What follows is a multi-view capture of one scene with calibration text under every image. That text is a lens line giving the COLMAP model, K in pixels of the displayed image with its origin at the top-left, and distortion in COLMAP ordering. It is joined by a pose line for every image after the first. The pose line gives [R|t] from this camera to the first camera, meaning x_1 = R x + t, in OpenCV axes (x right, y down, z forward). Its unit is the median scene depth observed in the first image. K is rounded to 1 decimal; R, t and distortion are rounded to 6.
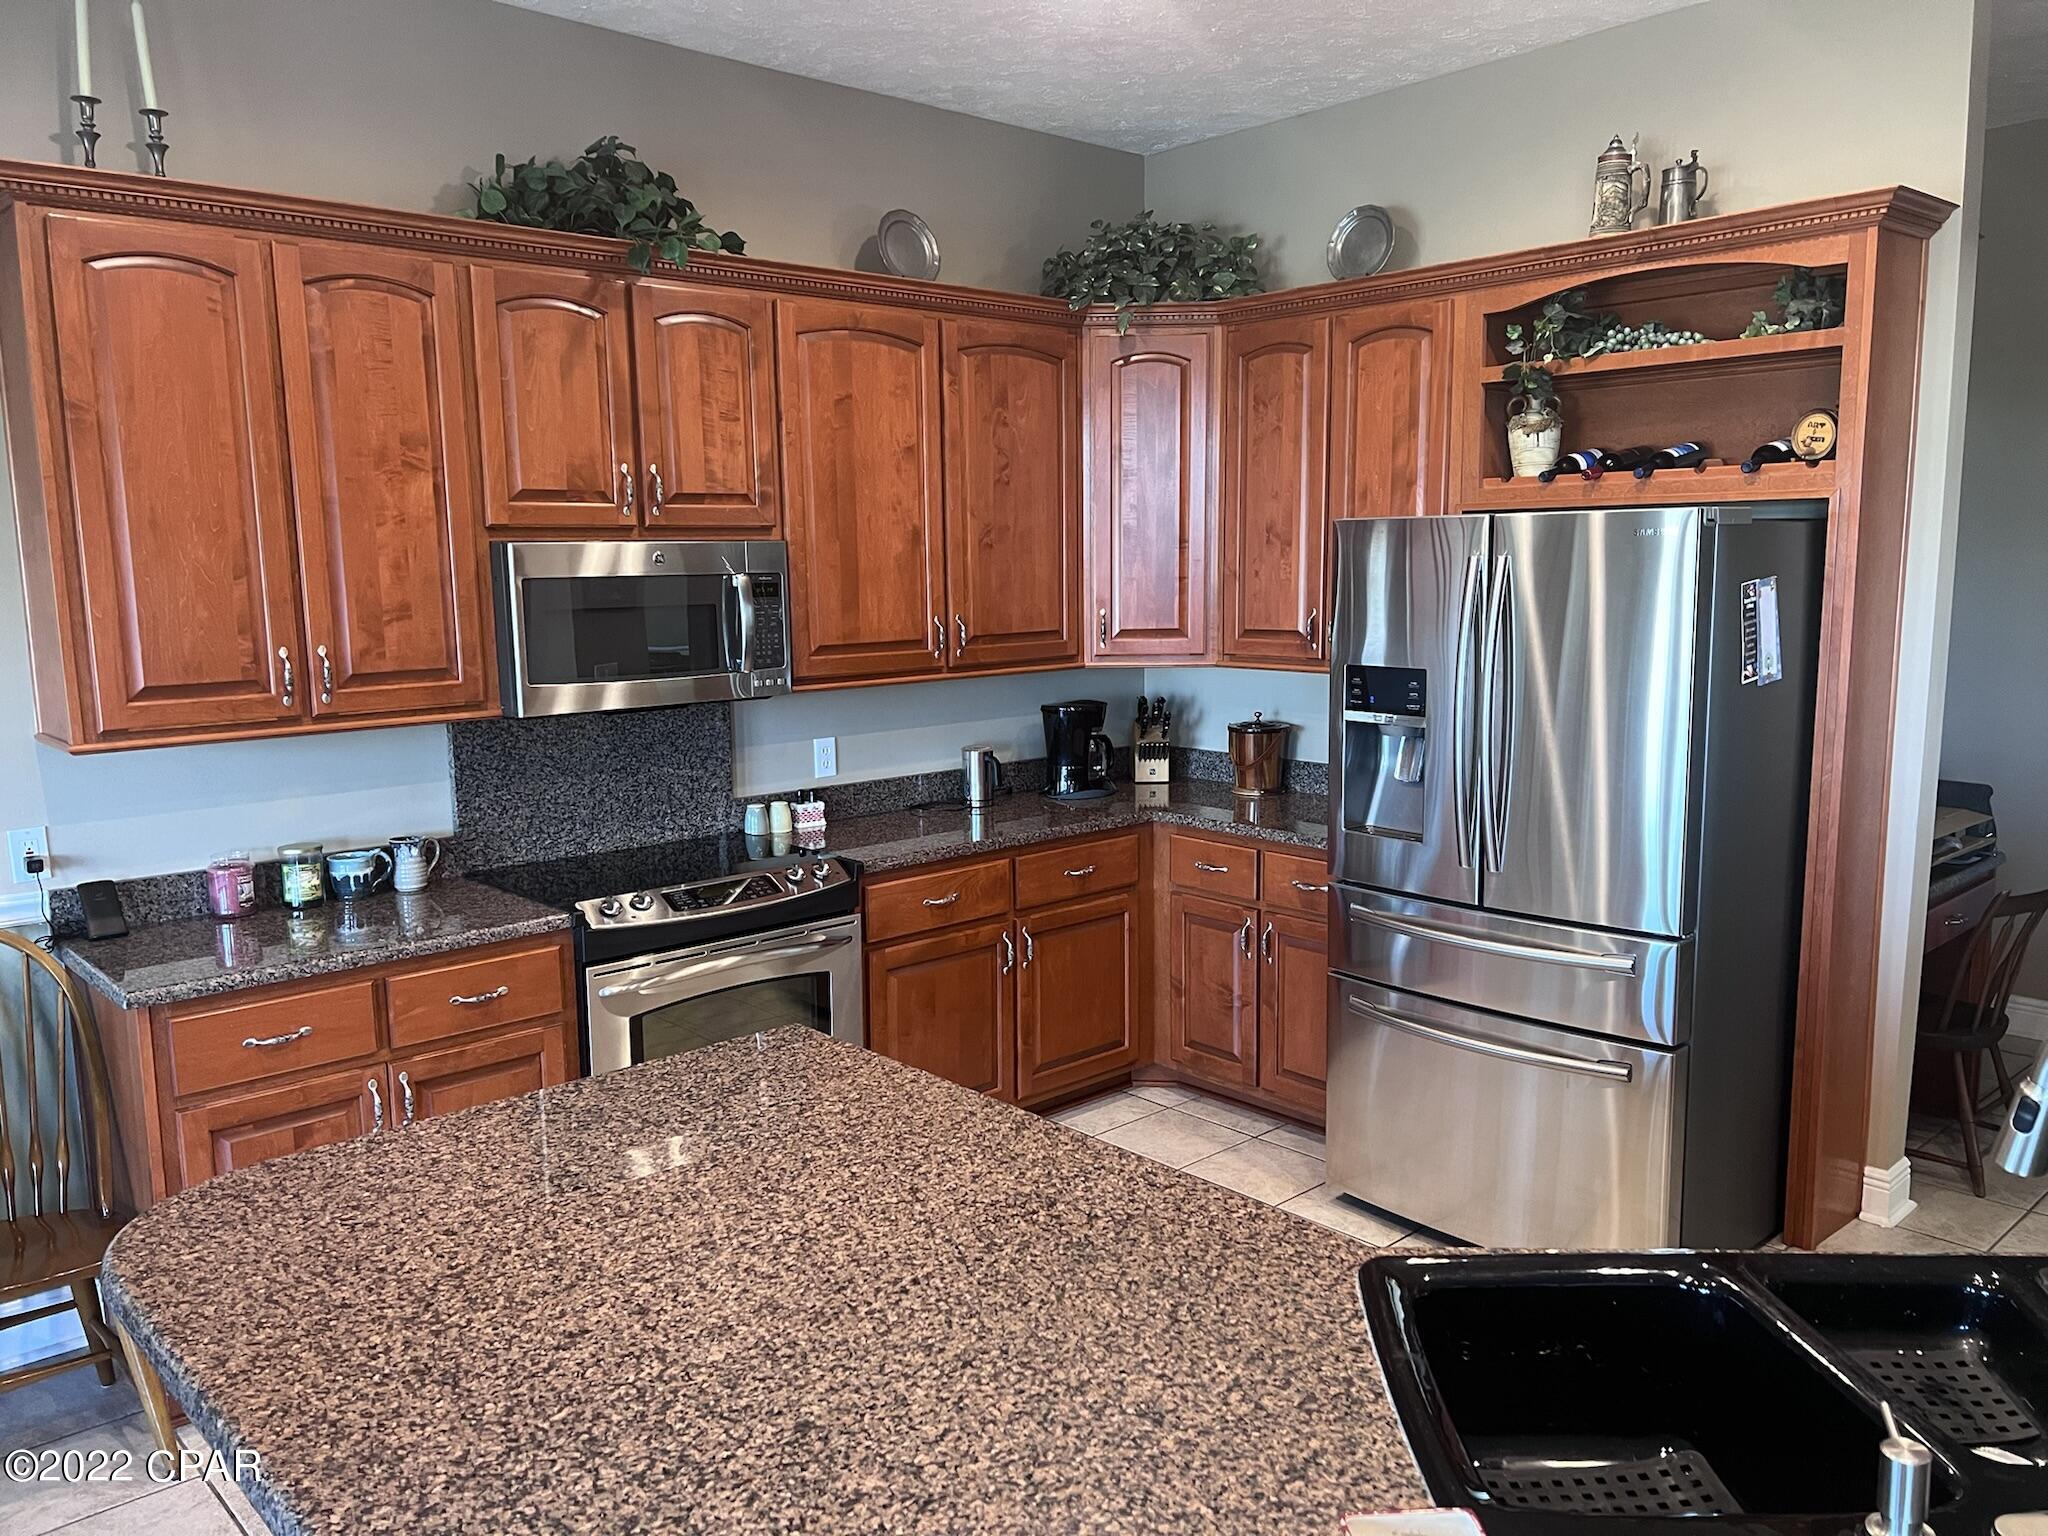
lens RADIAL K [[1536.7, 0, 1037.7], [0, 1536.7, 775.6], [0, 0, 1]] dist [0.027279, -0.005876]
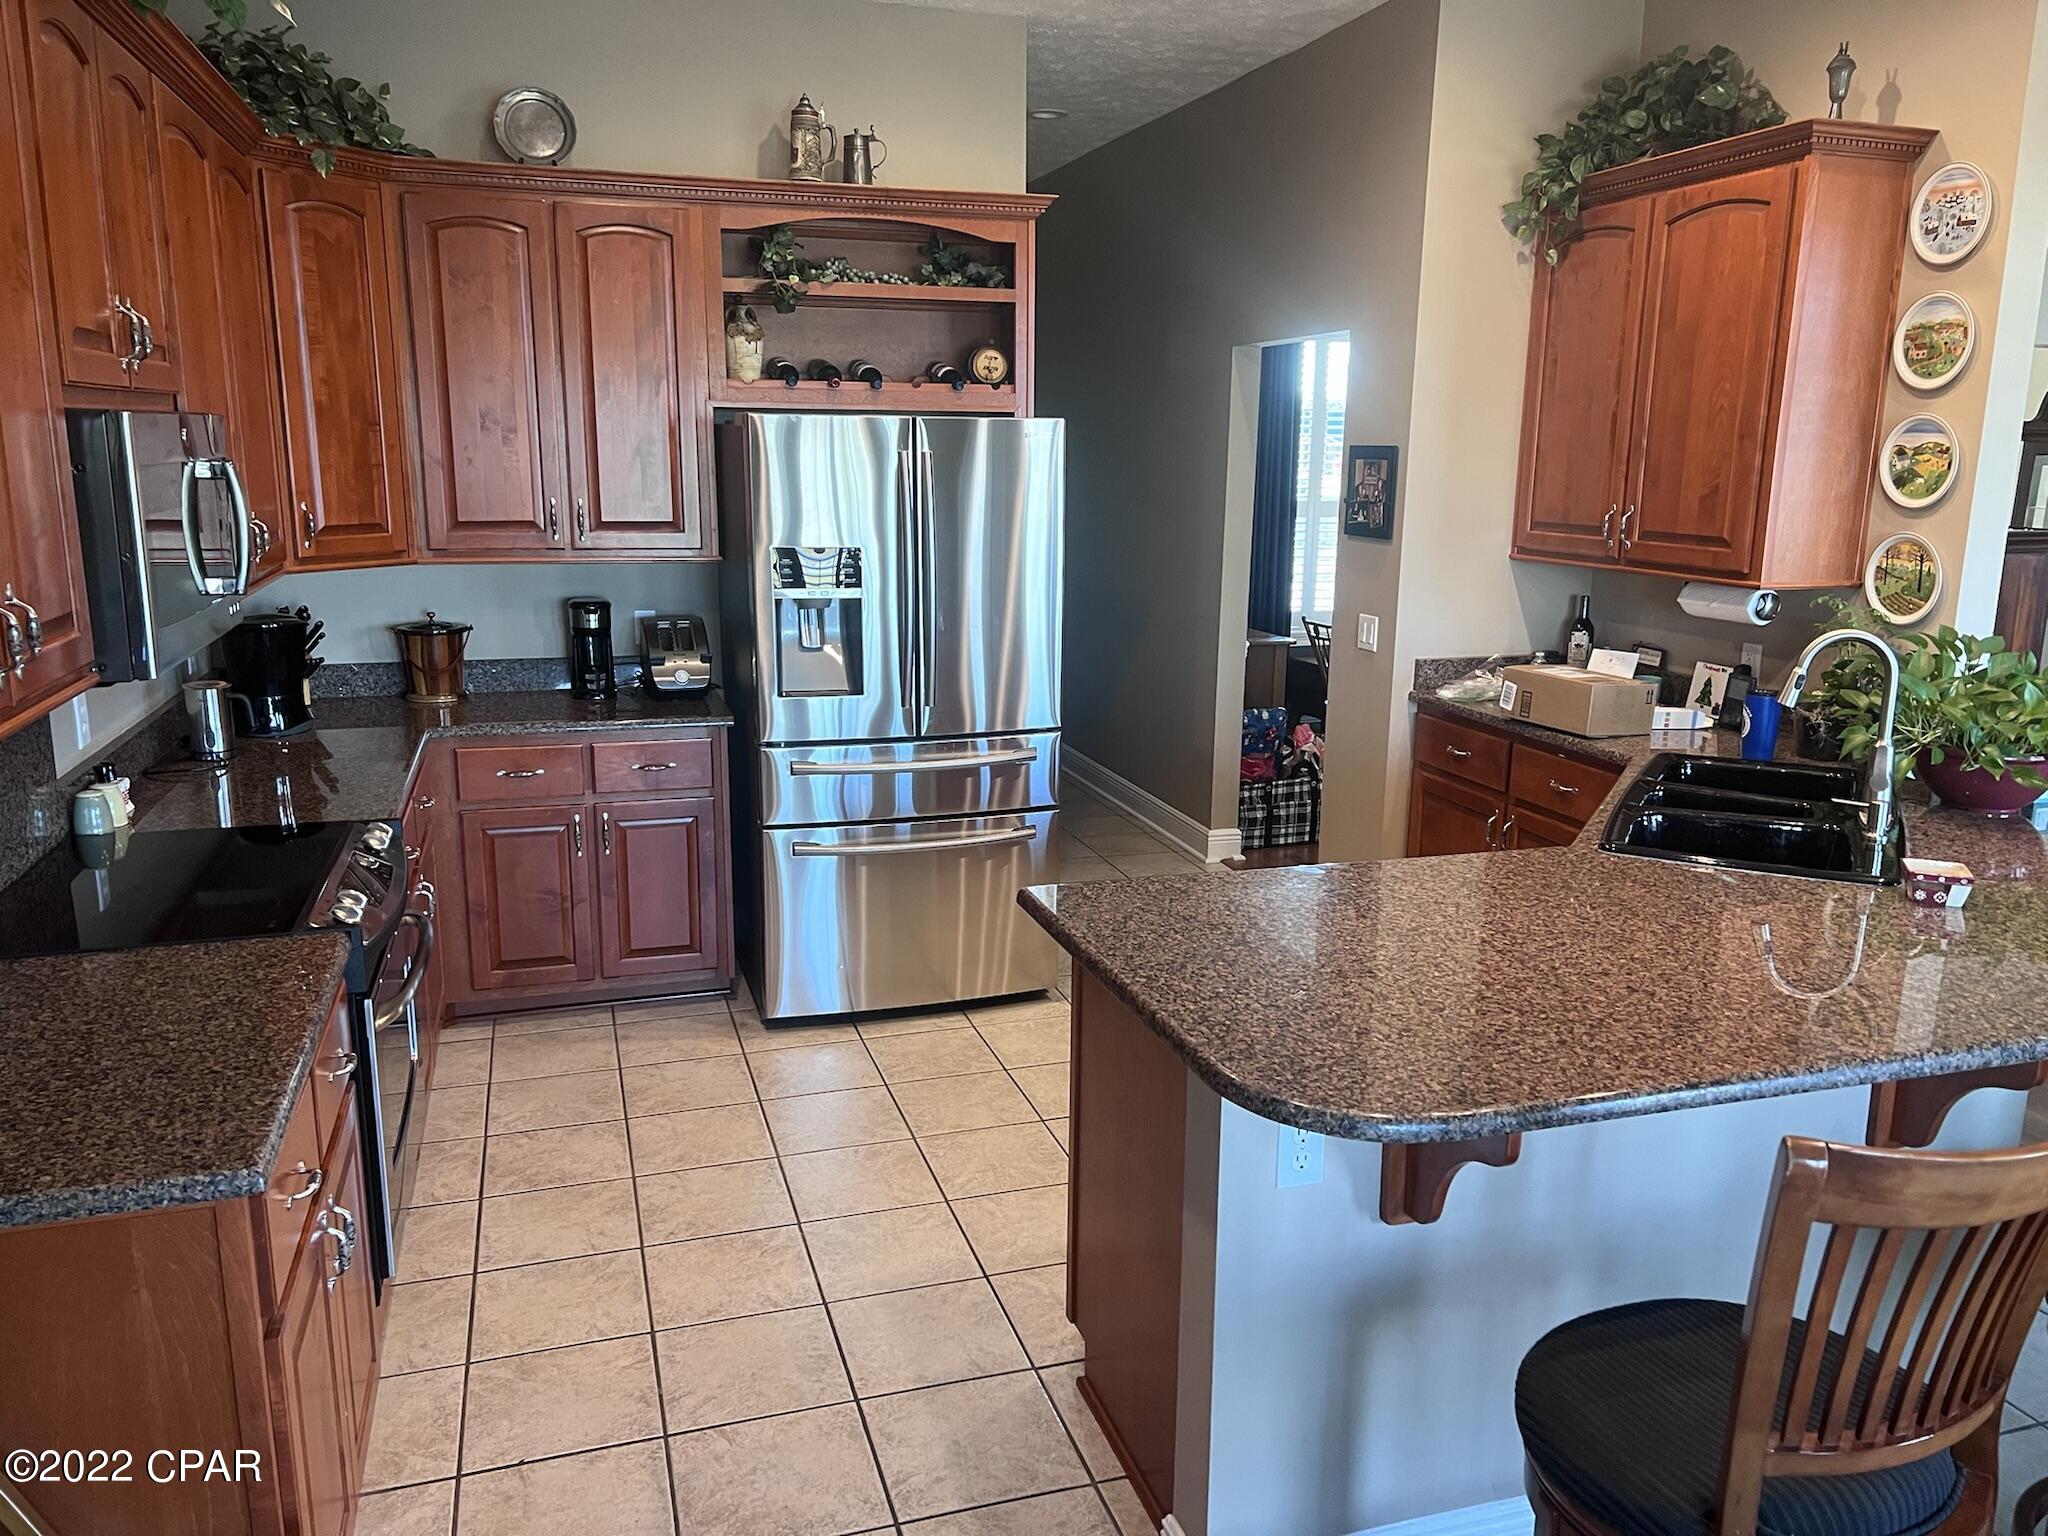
lens RADIAL K [[1536.7, 0, 1041.3], [0, 1536.7, 770.7], [0, 0, 1]] dist [0.027279, -0.005876]
pose [[0.428727, -0.171467, 0.887013, -0.702177], [0.115422, 0.984174, 0.134461, -0.038610], [-0.896031, 0.044733, 0.441733, 0.334318]]
